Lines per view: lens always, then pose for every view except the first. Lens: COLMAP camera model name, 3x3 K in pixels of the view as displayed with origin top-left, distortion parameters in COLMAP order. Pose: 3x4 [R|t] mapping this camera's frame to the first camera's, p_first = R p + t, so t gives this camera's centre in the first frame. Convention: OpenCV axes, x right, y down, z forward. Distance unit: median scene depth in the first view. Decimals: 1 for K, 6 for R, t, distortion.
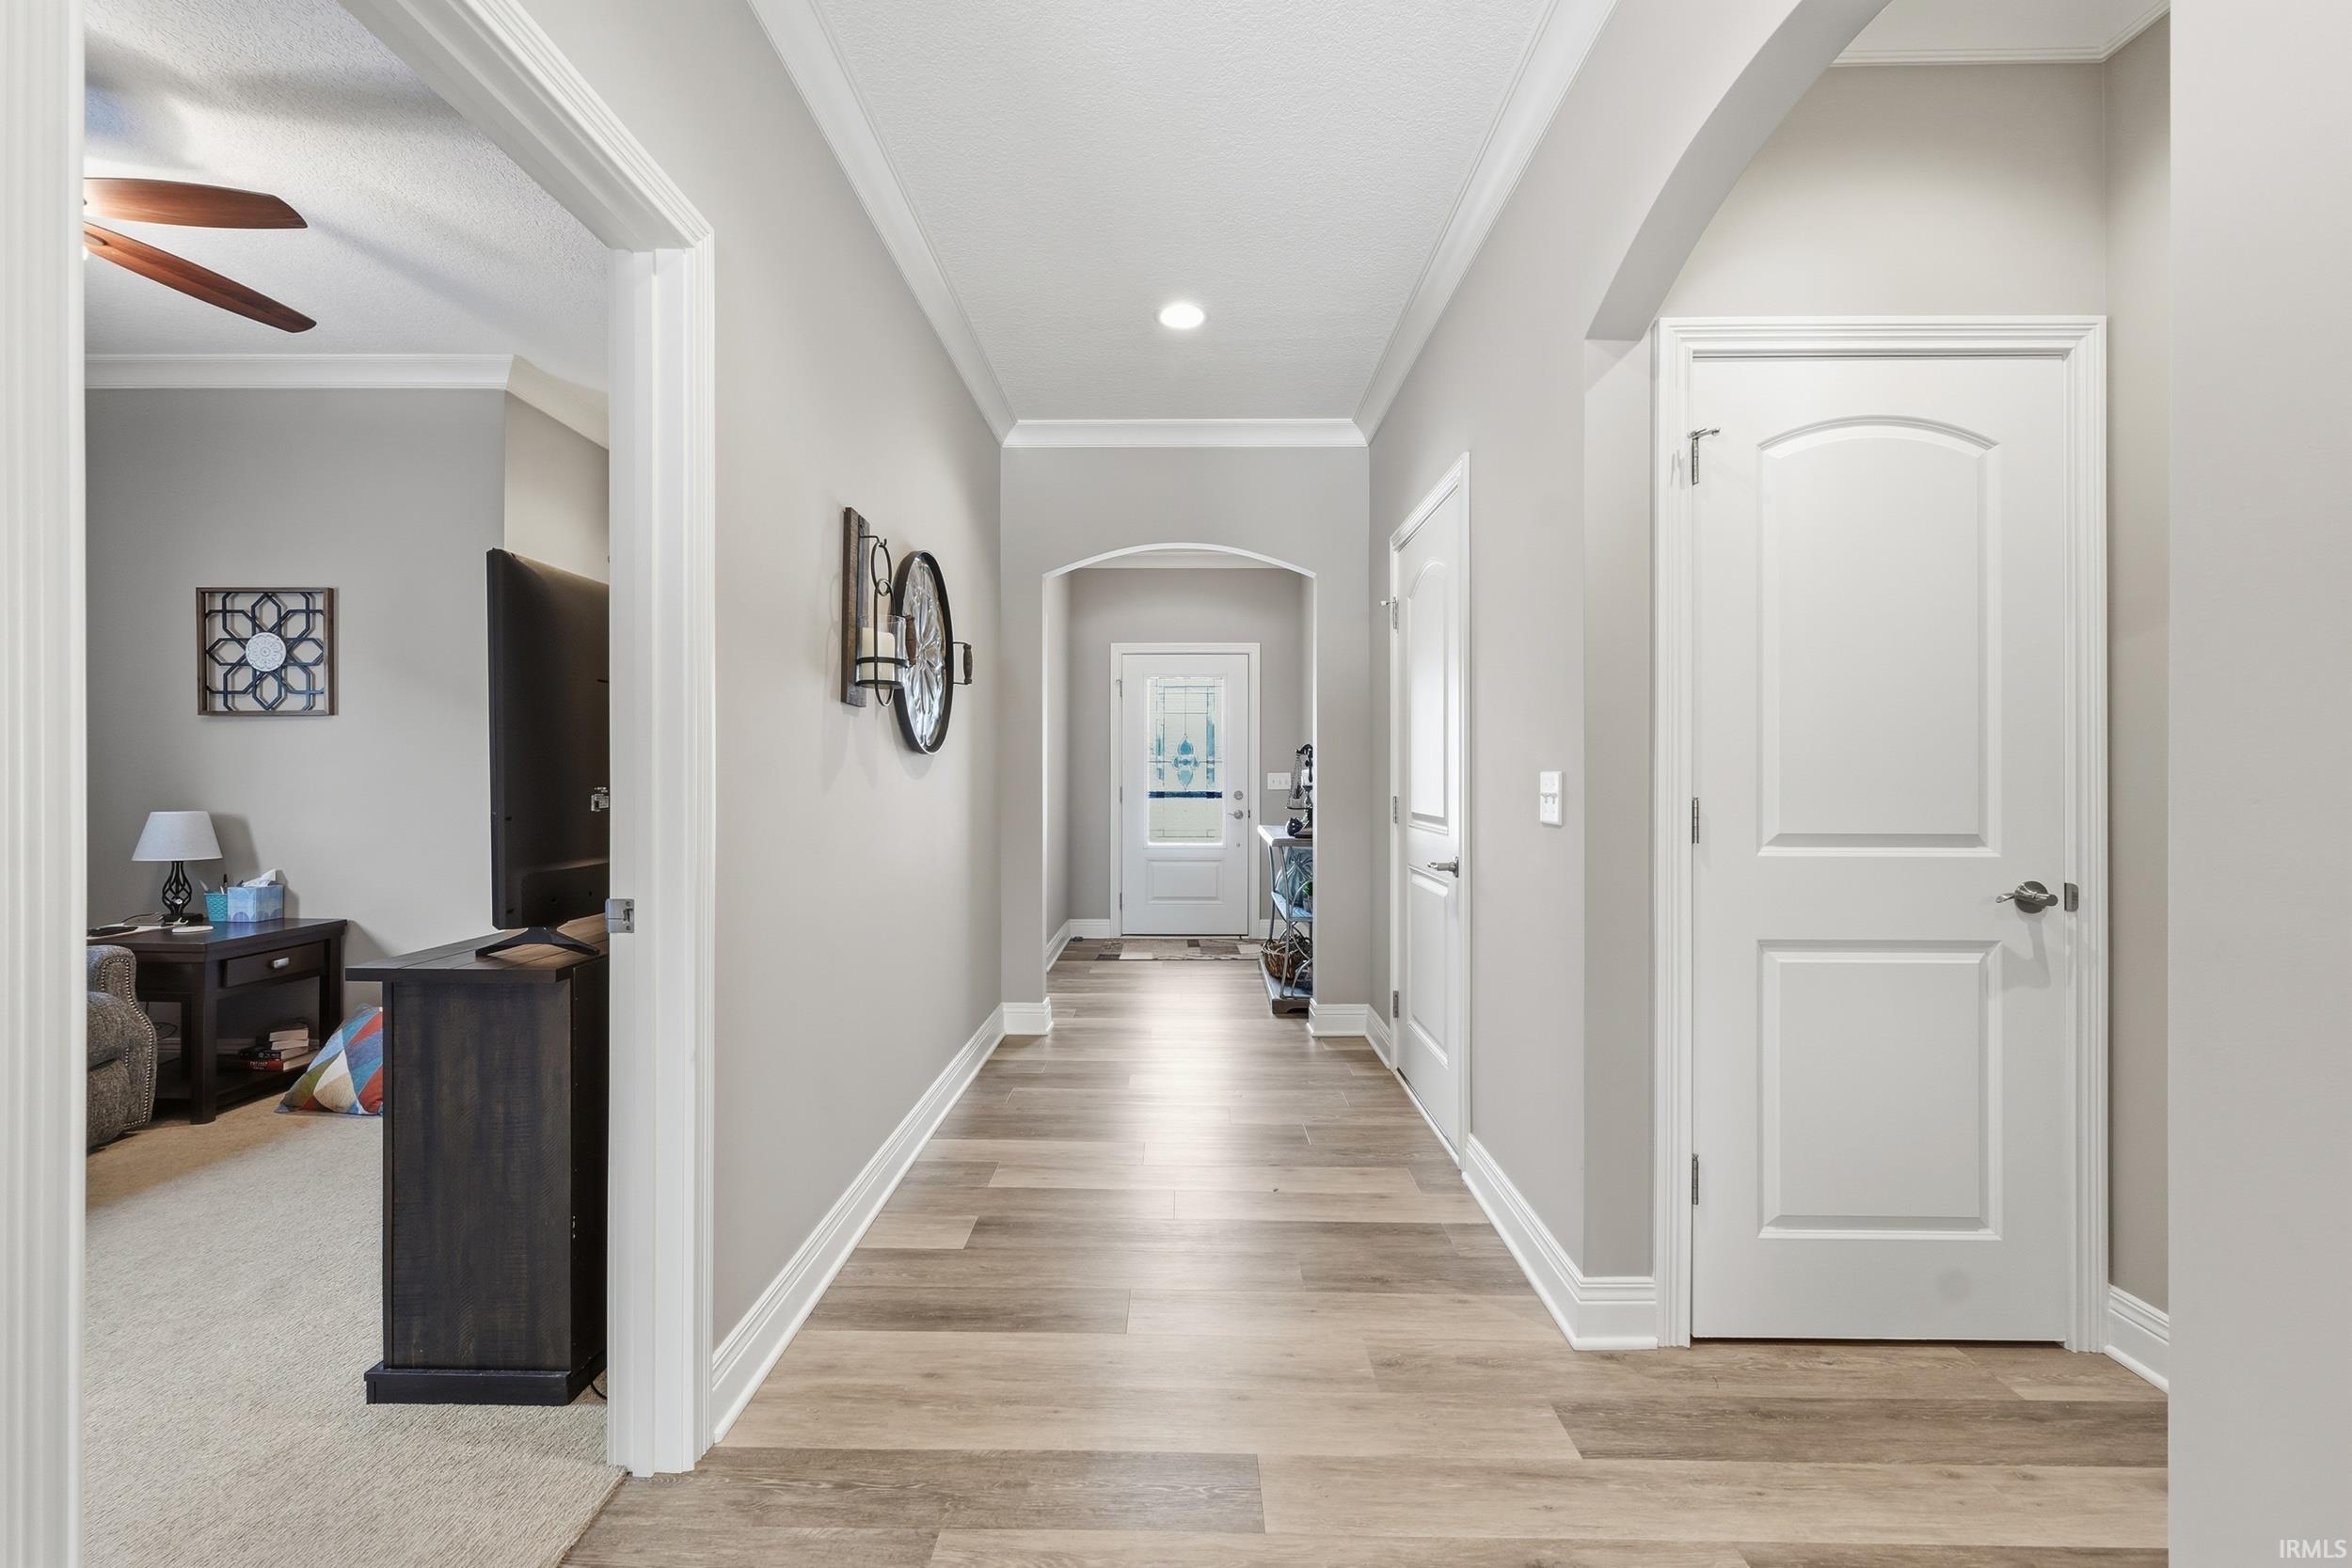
lens RADIAL K [[994.5, 0, 1178.2], [0, 994.5, 774.3], [0, 0, 1]] dist [-0.003134, 0.000082]
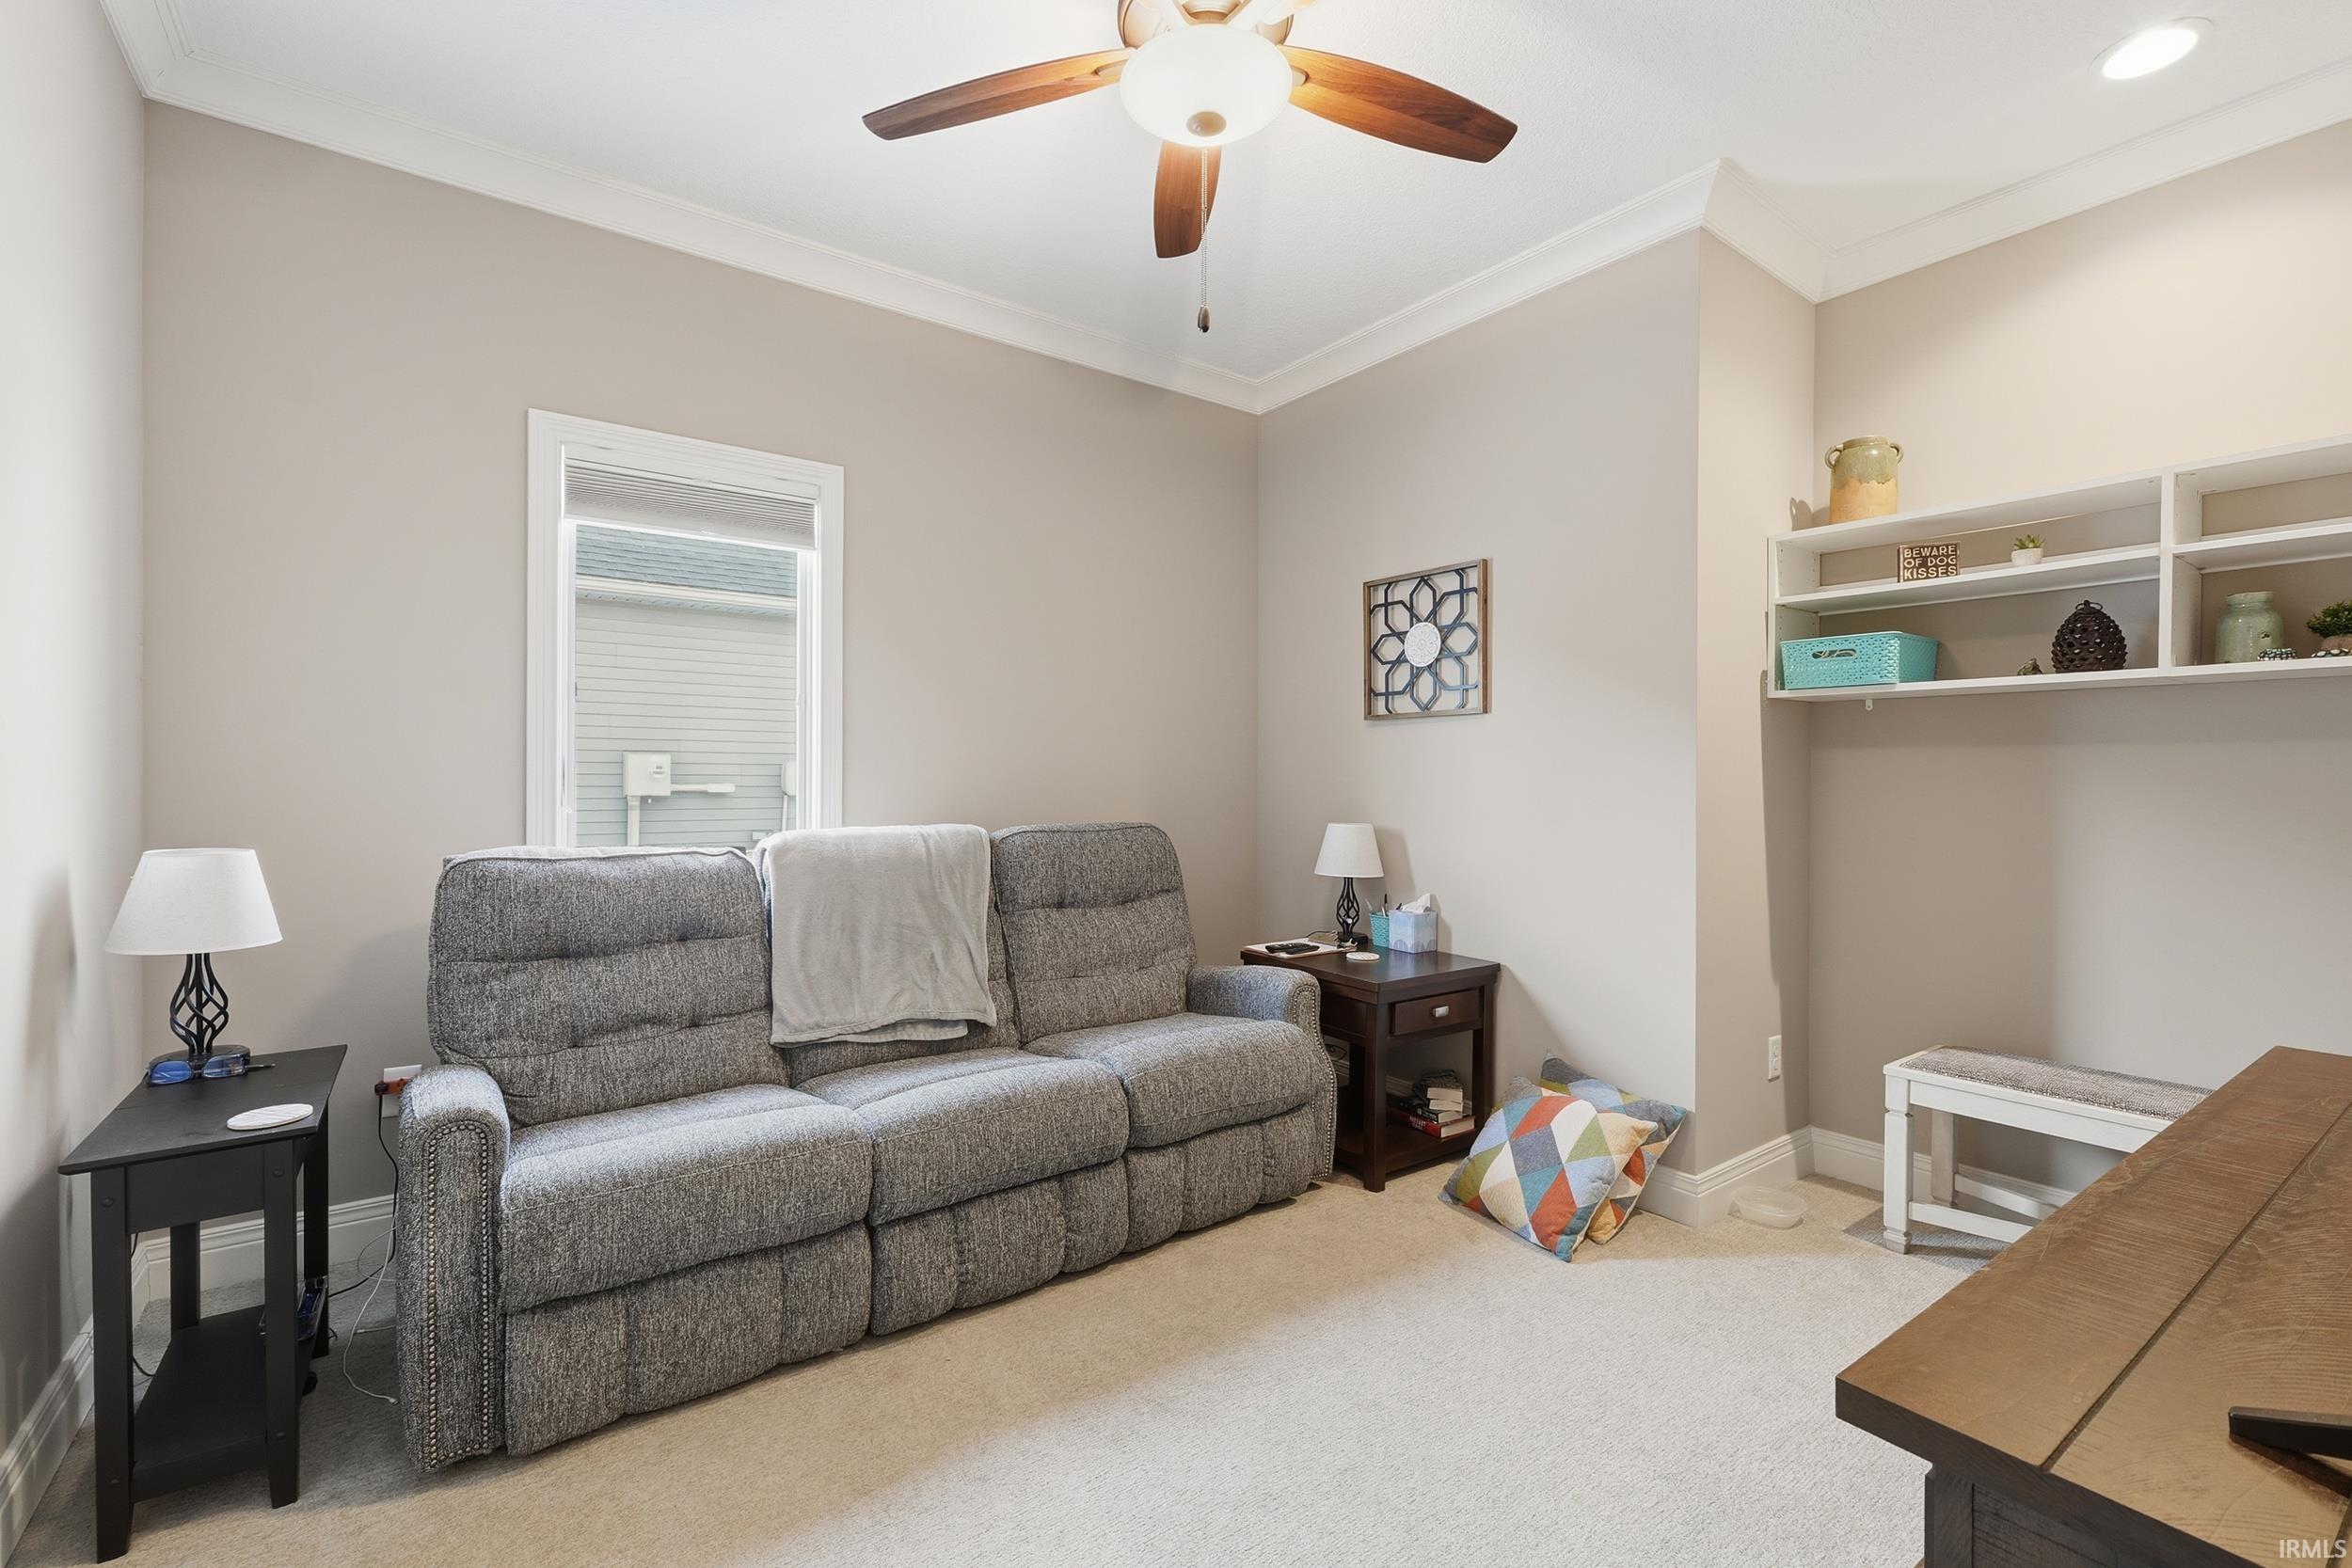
lens RADIAL K [[994.5, 0, 1169.5], [0, 994.5, 779.4], [0, 0, 1]] dist [-0.003134, 0.000082]
pose [[0.590830, 0.005854, -0.806775, -0.344271], [-0.001213, 0.999979, 0.006368, -0.009850], [0.806795, -0.002783, 0.590824, 0.302717]]
